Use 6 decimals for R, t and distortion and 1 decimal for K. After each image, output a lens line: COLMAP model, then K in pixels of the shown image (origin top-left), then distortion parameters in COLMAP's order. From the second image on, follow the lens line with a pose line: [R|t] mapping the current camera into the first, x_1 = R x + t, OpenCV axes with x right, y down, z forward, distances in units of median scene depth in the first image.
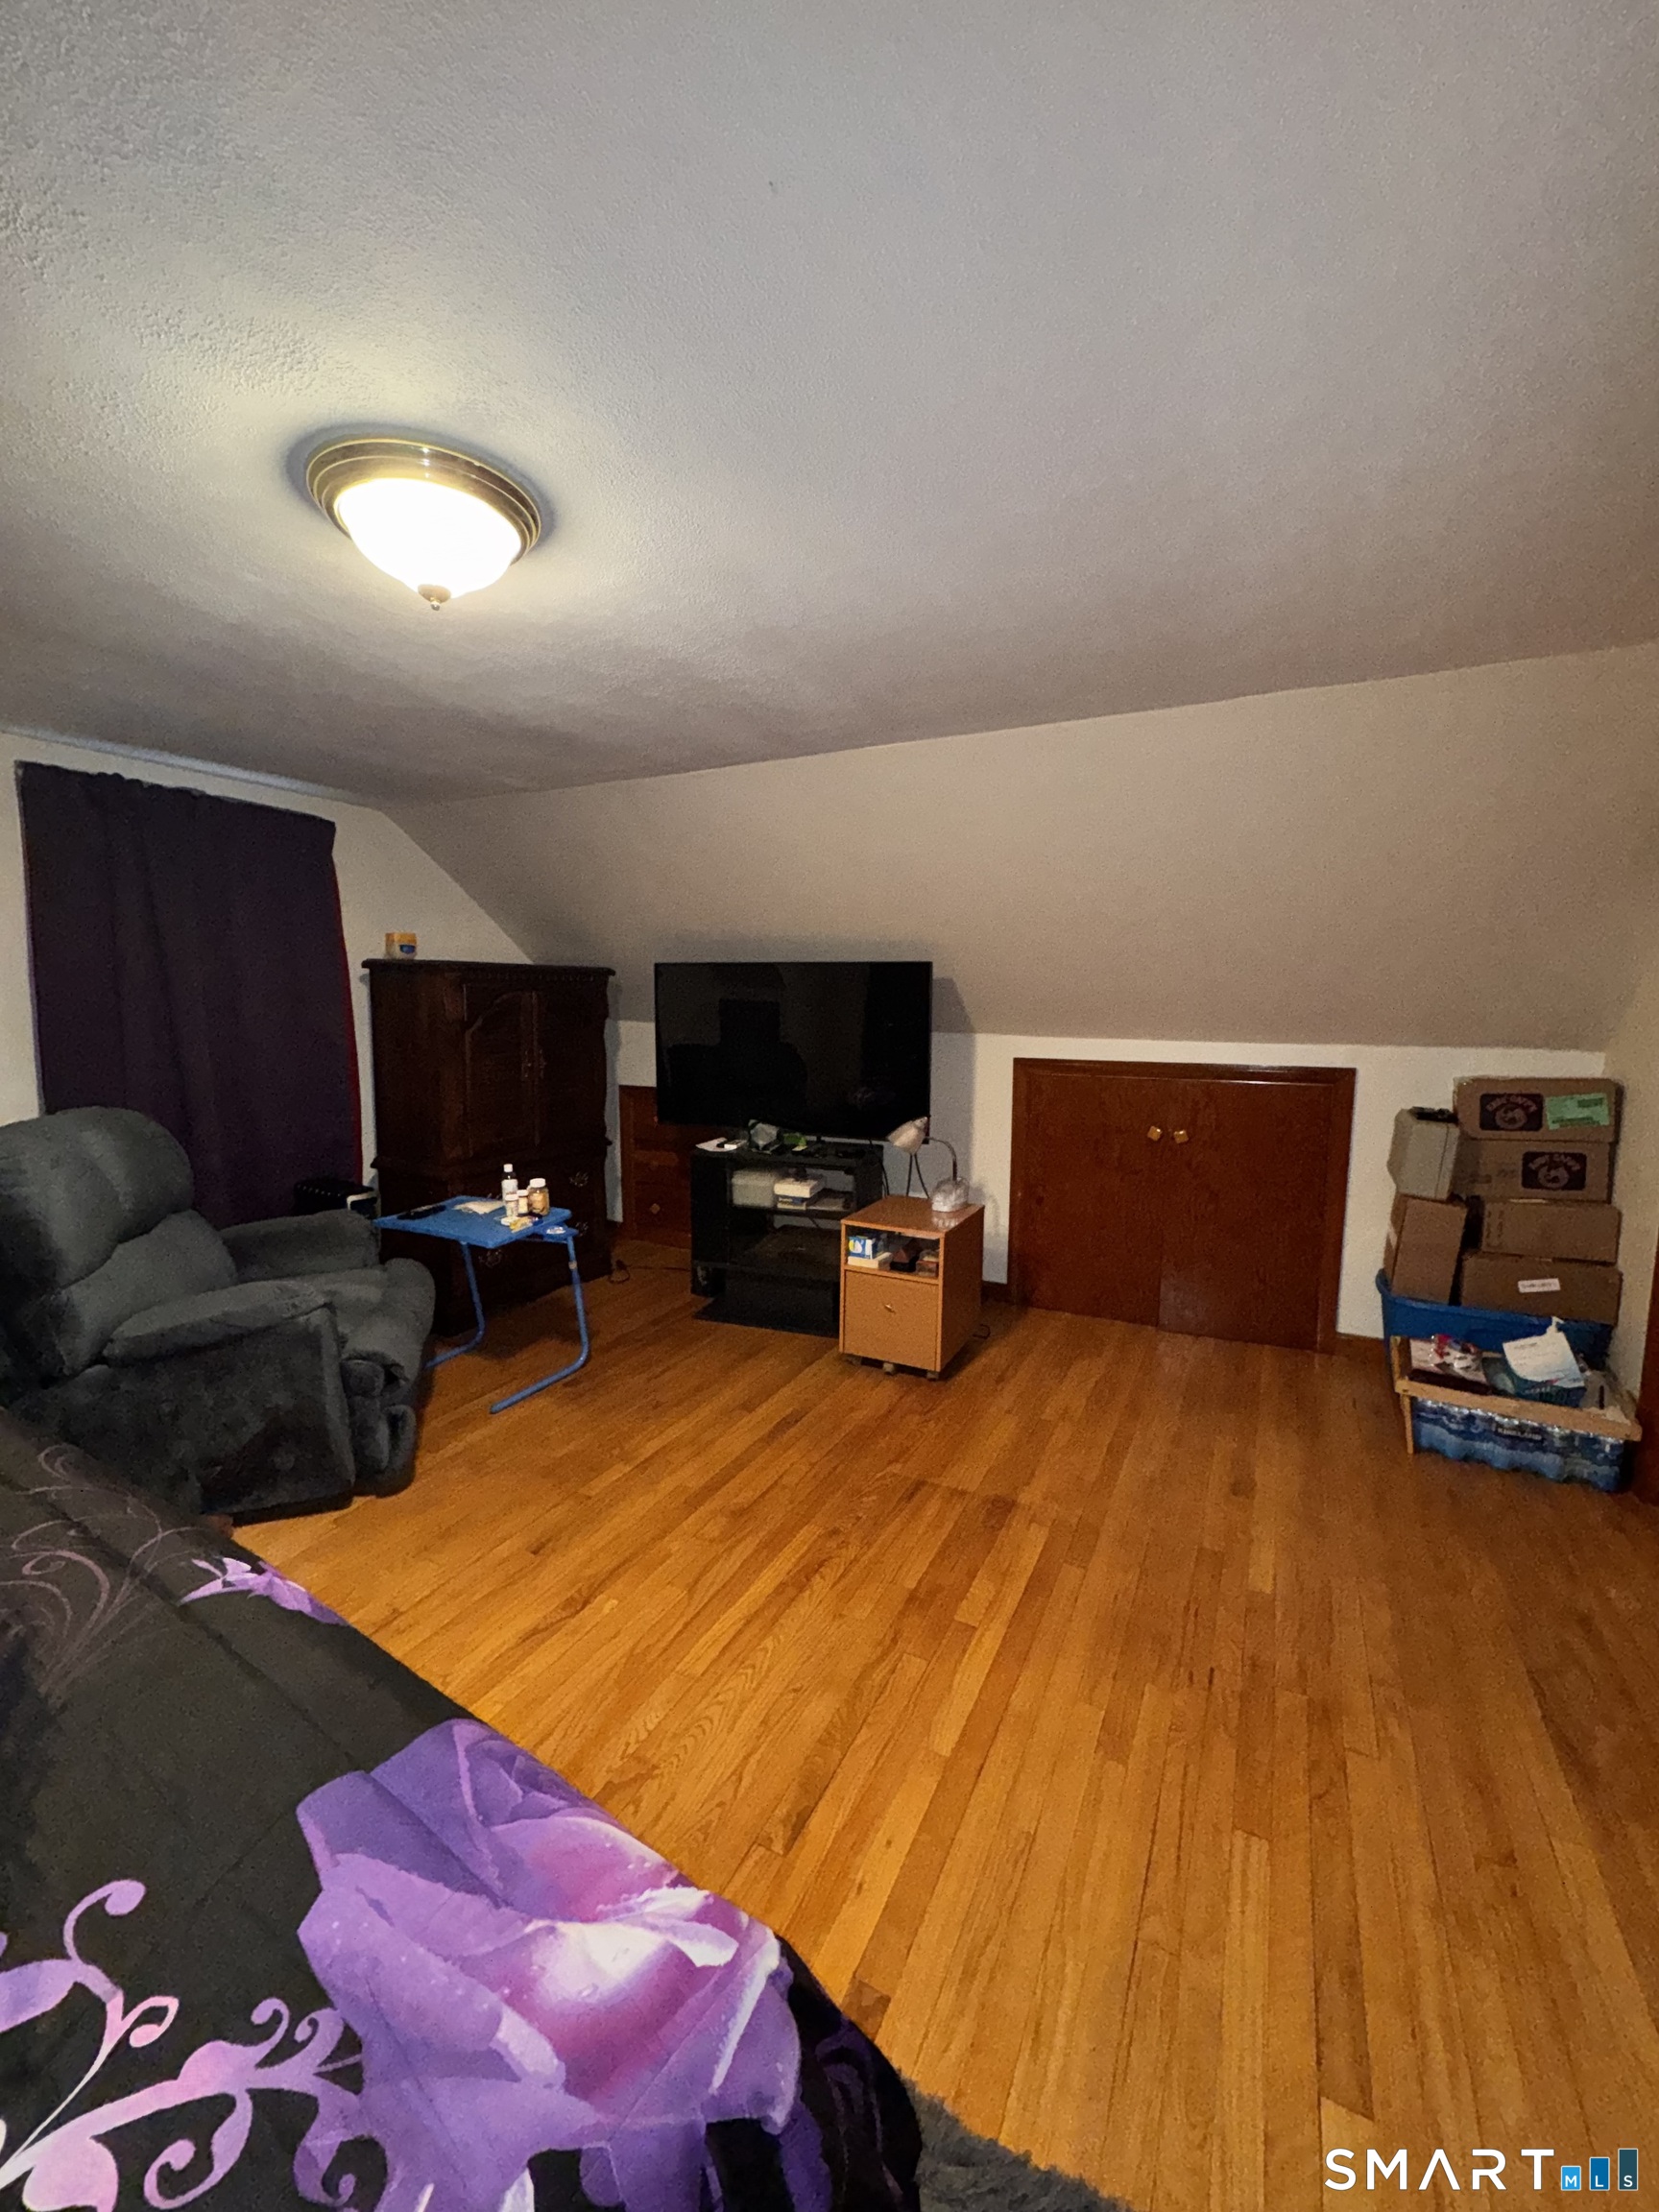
lens RADIAL K [[890.4, 0, 830.1], [0, 890.4, 1105.7], [0, 0, 1]] dist [-0.004493, 0.001448]
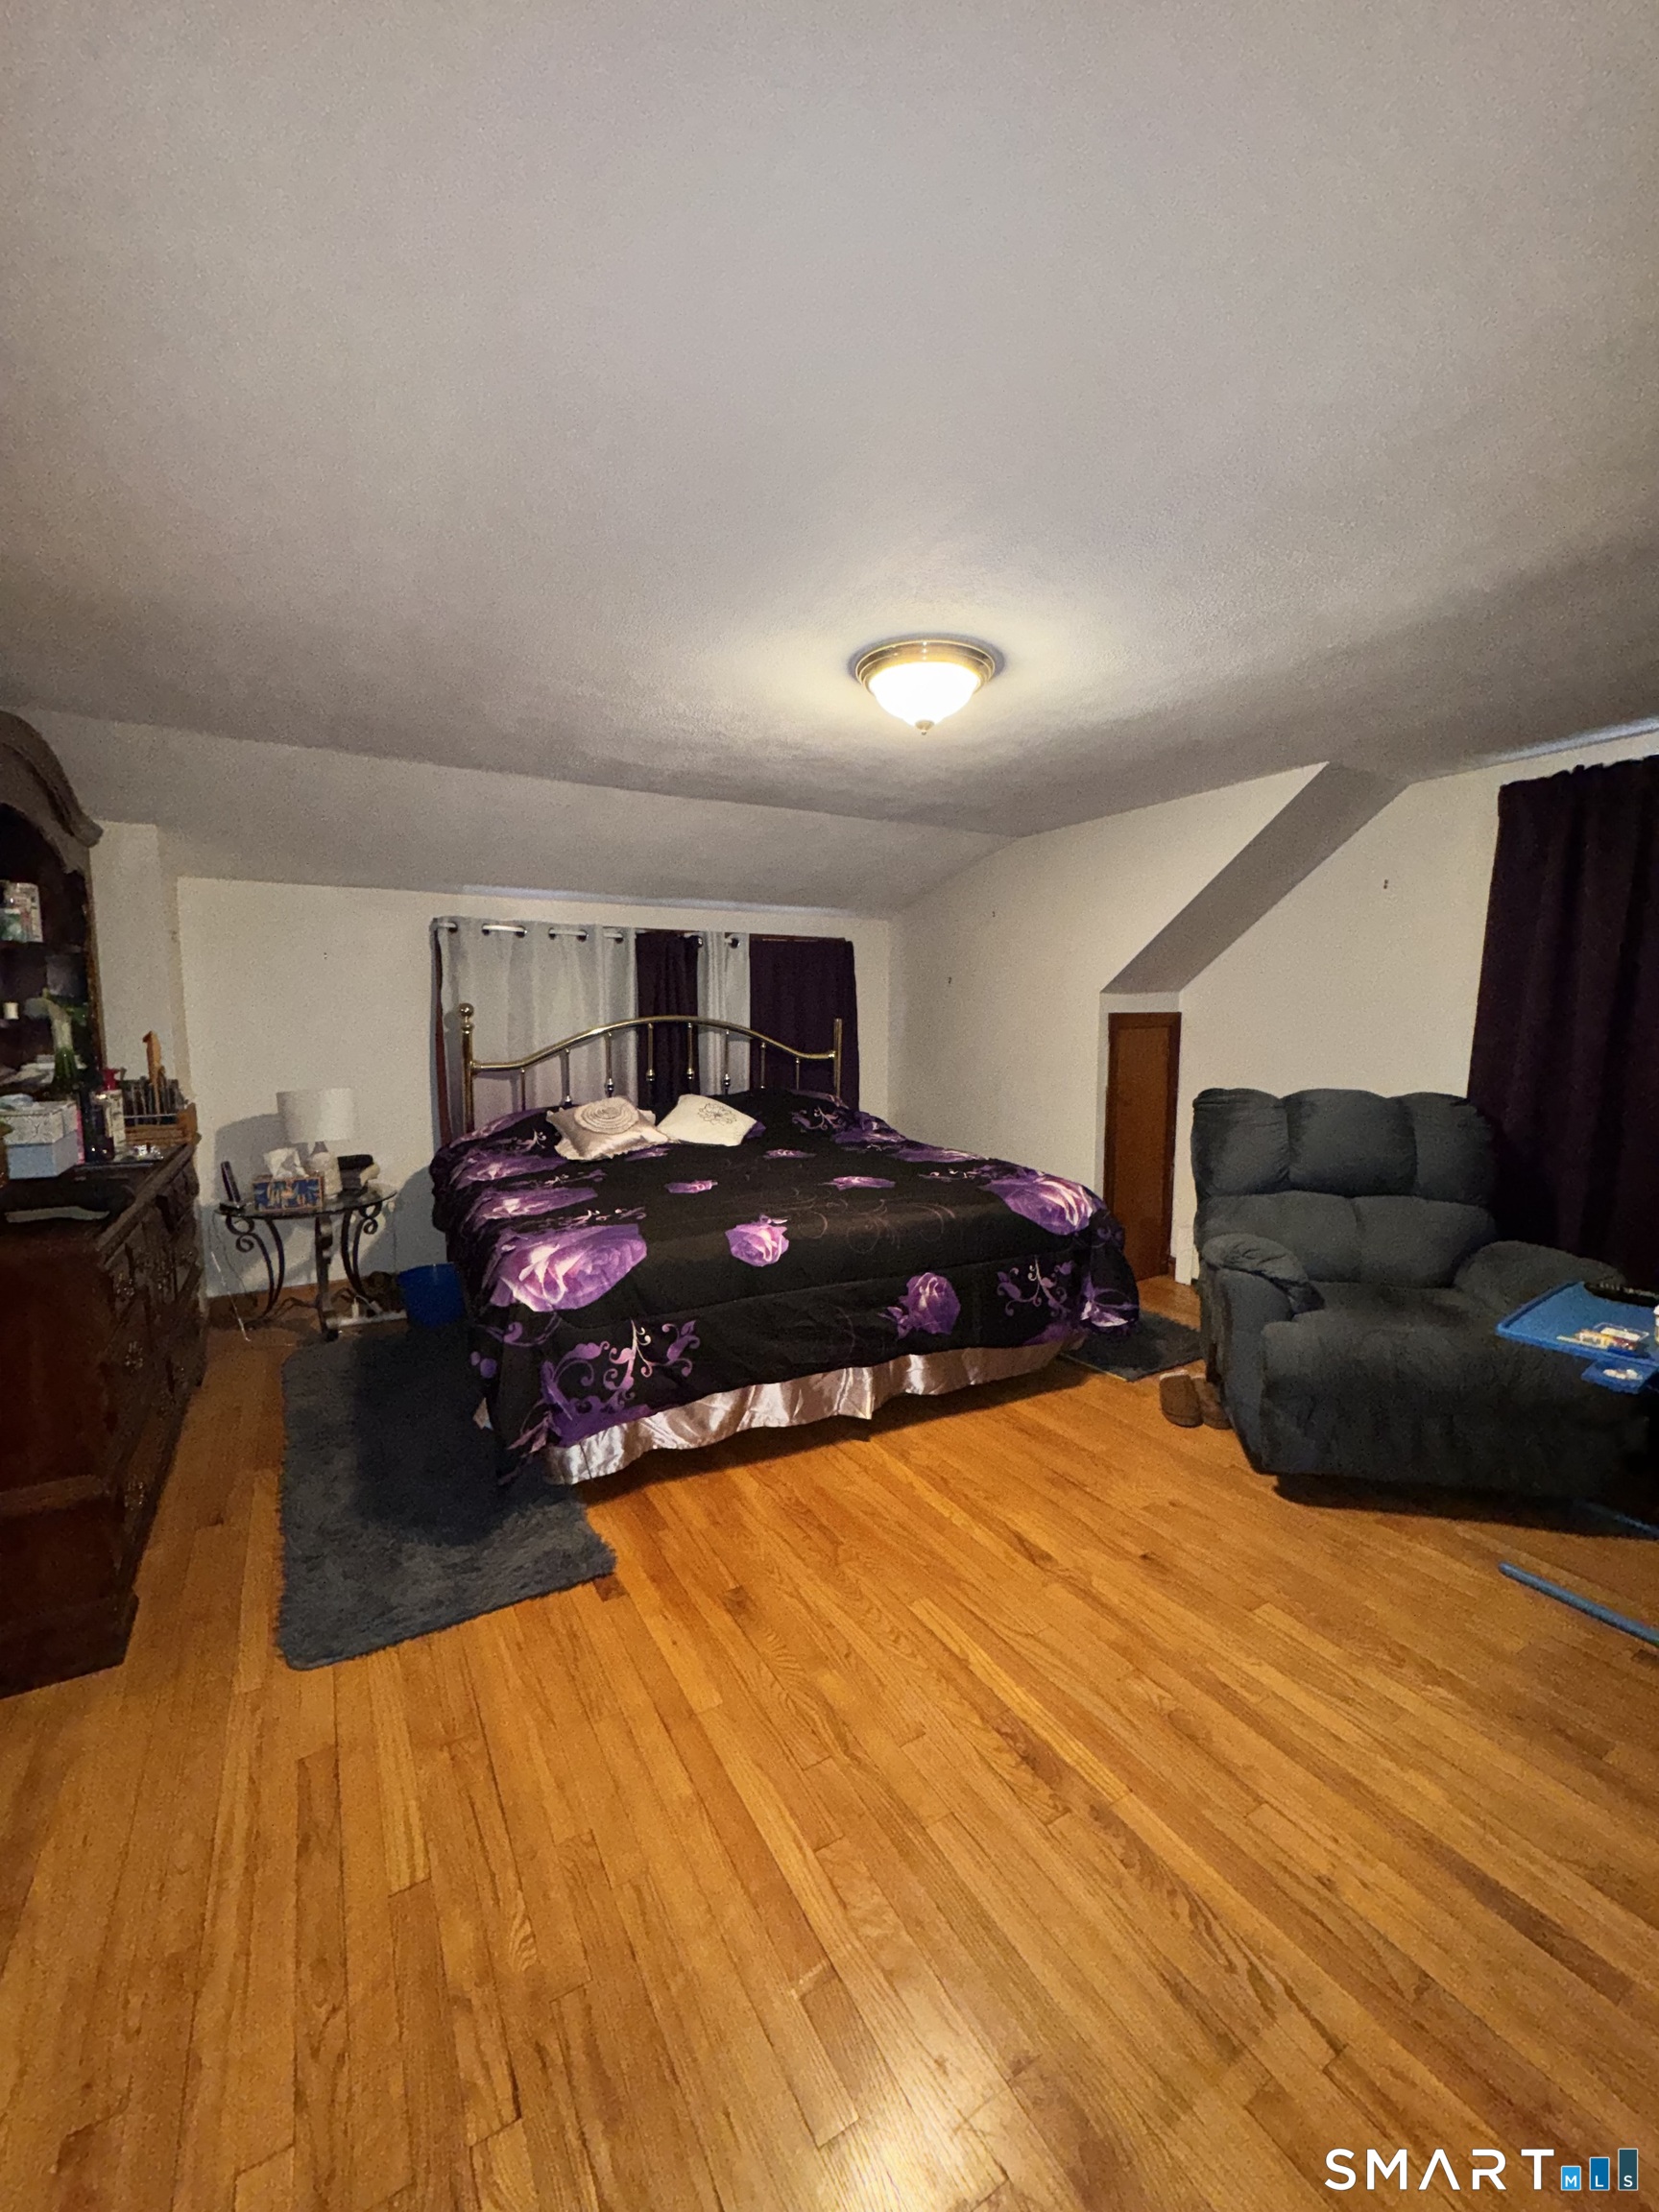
lens RADIAL K [[890.4, 0, 830.3], [0, 890.4, 1103.1], [0, 0, 1]] dist [-0.004493, 0.001448]
pose [[-0.535897, 0.085364, -0.839957, 0.558001], [-0.107483, 0.979883, 0.168159, -0.098081], [0.837414, 0.180397, -0.515941, 1.001176]]
